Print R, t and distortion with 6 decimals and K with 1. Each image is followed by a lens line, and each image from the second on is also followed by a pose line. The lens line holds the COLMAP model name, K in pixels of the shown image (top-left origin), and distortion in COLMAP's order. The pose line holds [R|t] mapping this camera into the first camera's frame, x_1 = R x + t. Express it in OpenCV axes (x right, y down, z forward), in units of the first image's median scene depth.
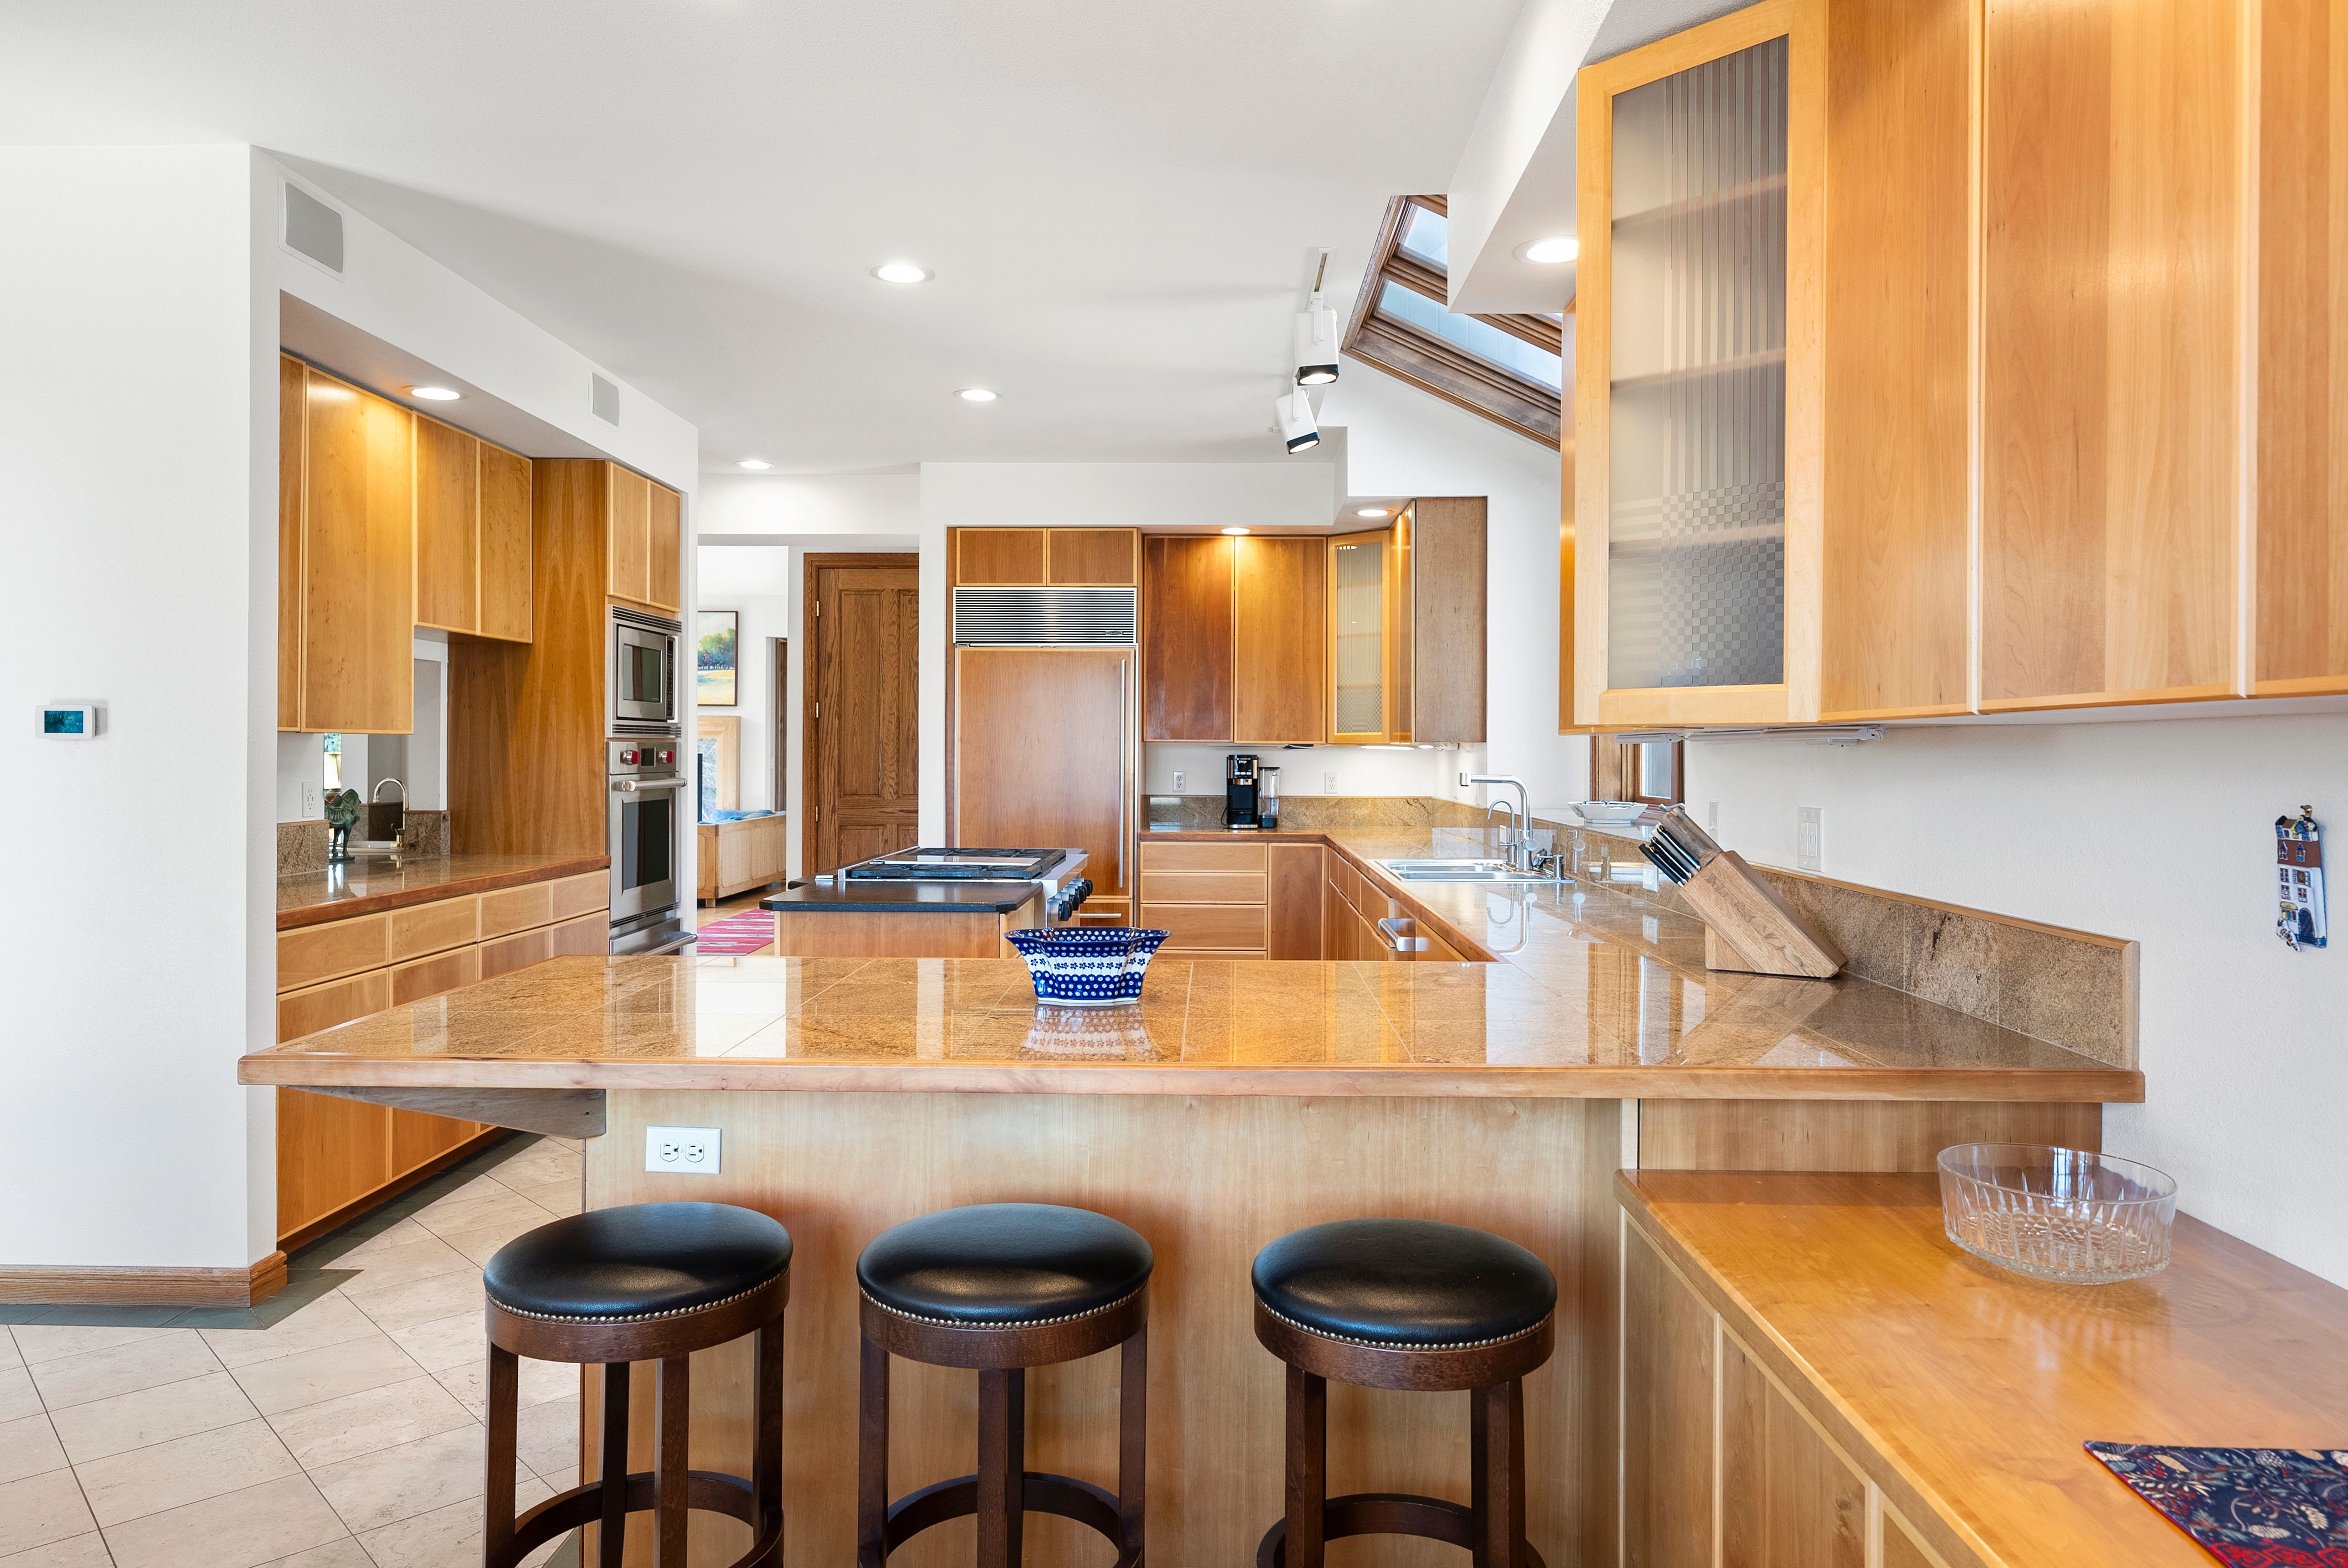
lens RADIAL K [[1484.0, 0, 1173.8], [0, 1484.0, 755.4], [0, 0, 1]] dist [-0.000011, -0.000010]
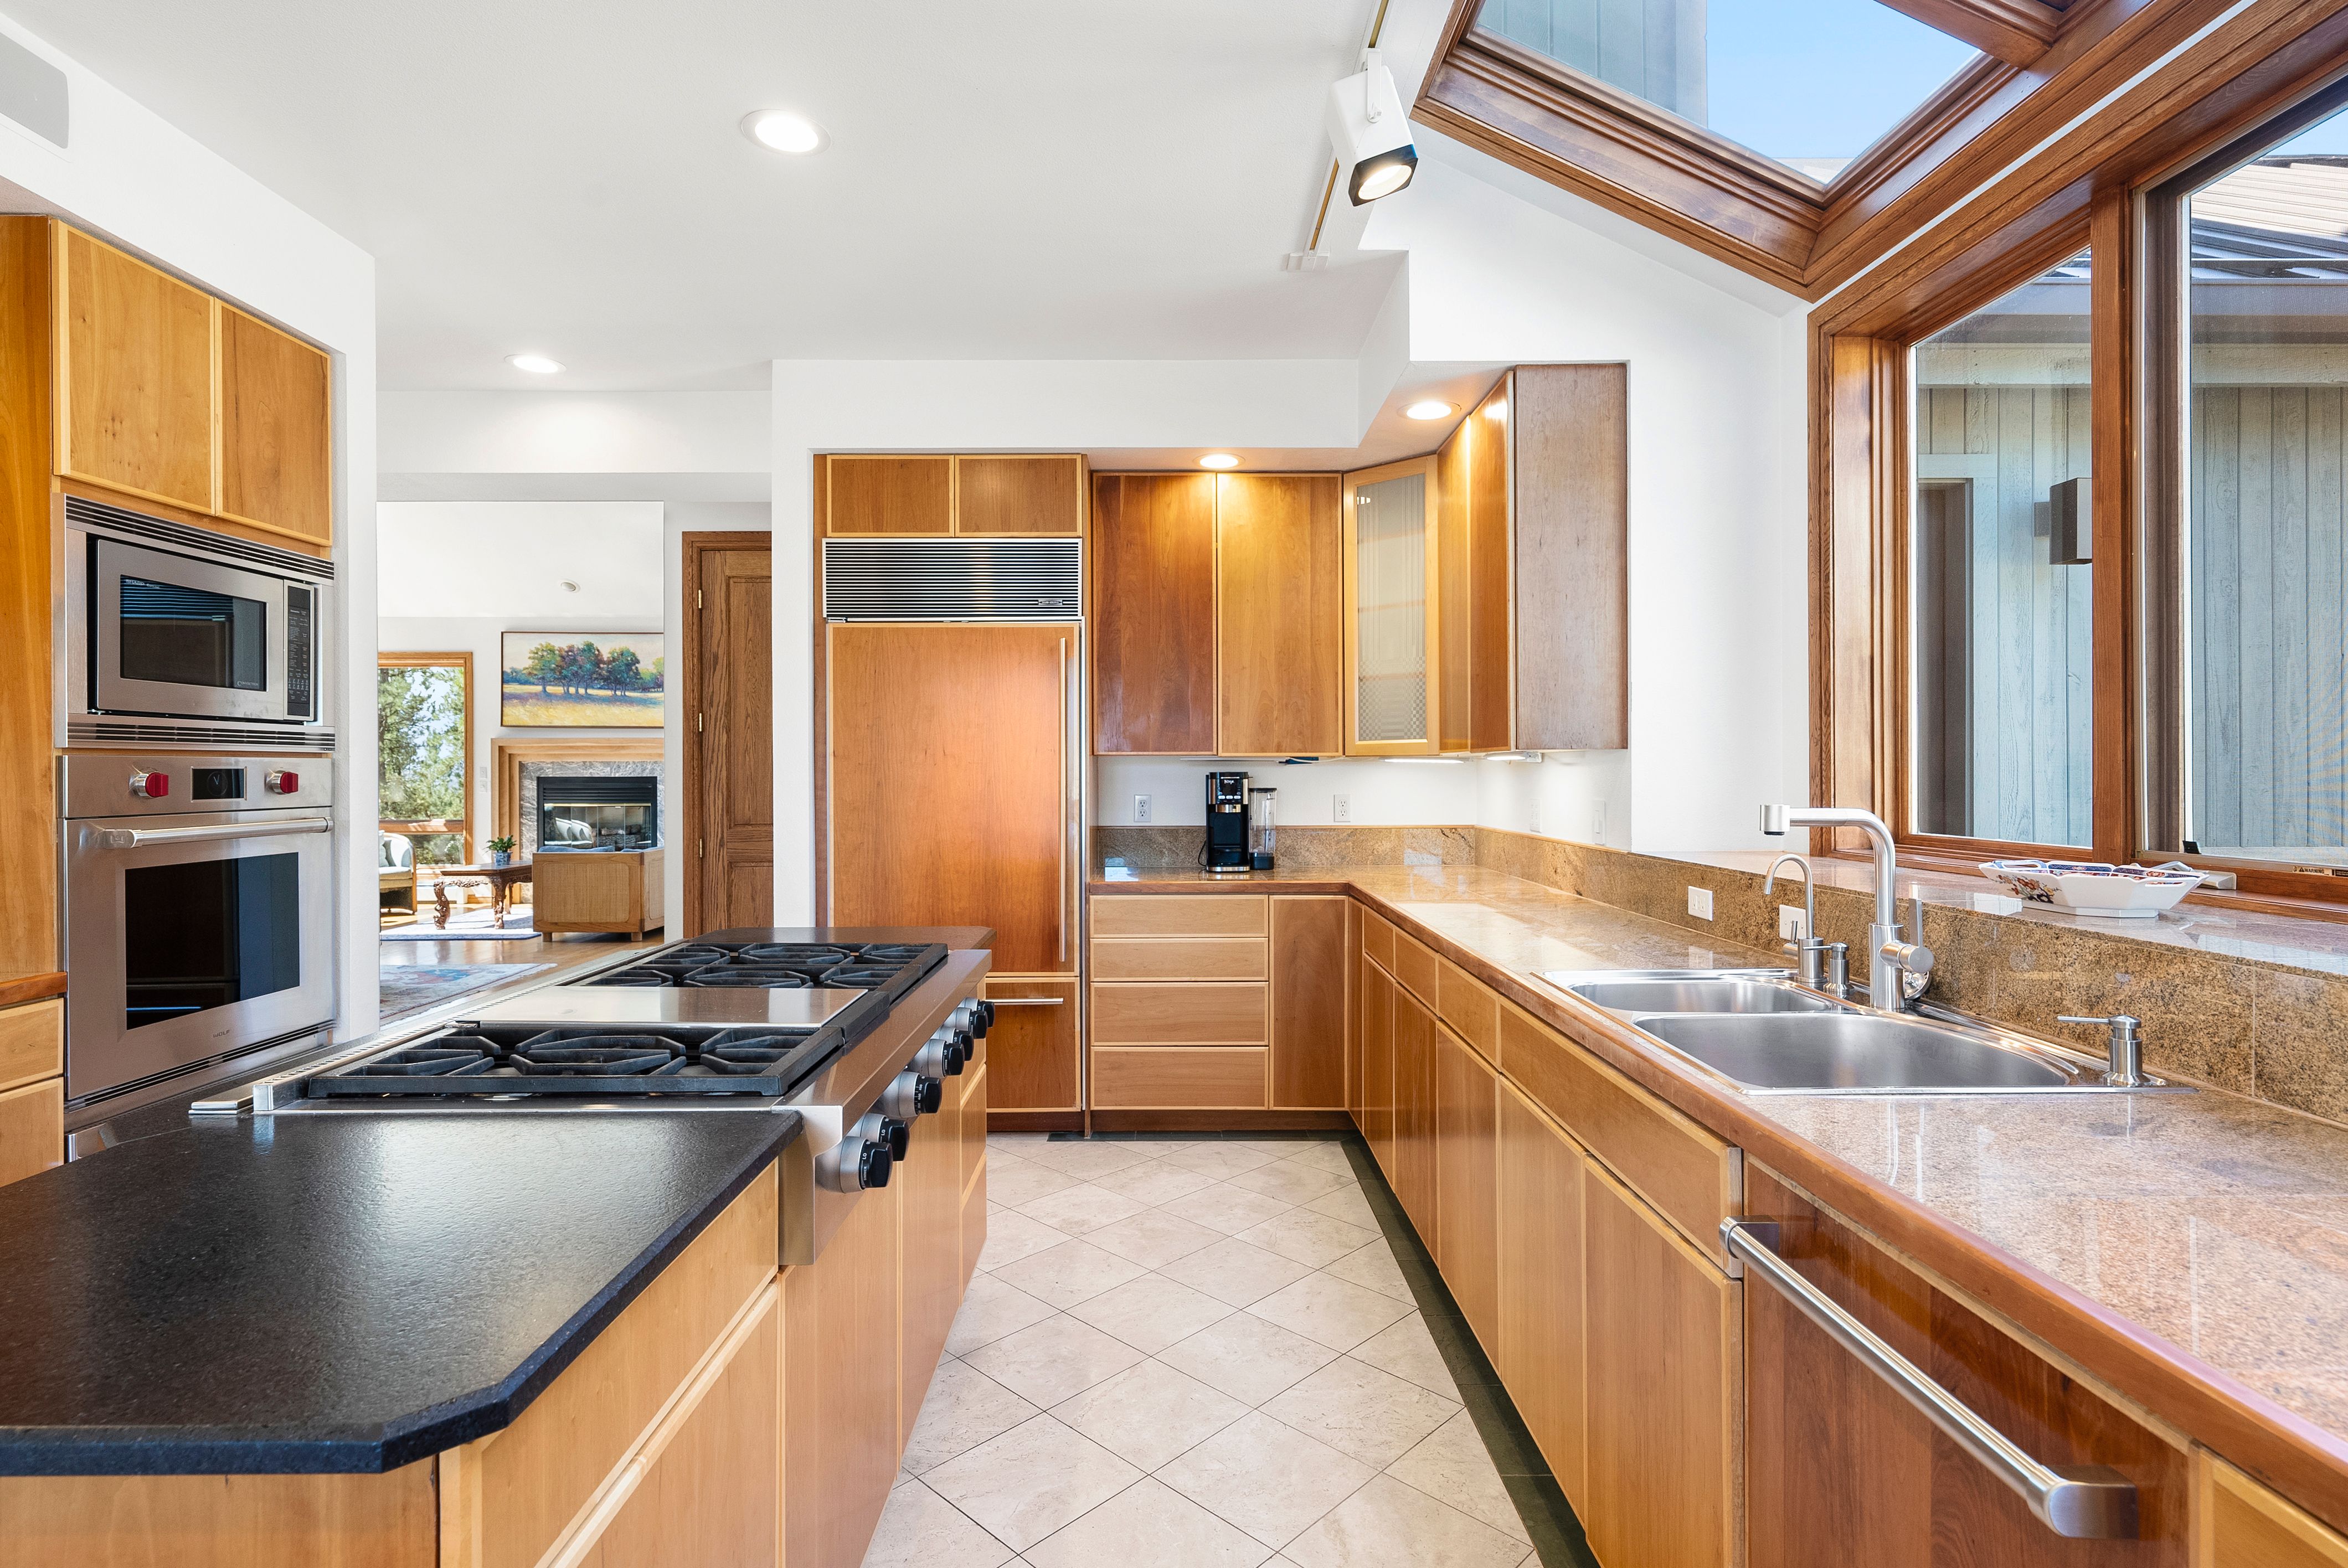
lens RADIAL K [[1111.5, 0, 1172.4], [0, 1111.5, 775.2], [0, 0, 1]] dist [0.000217, 0.000011]
pose [[0.999220, -0.008025, 0.038663, -0.003012], [0.007997, 0.999968, 0.000872, 0.000490], [-0.038669, -0.000562, 0.999252, 0.456138]]
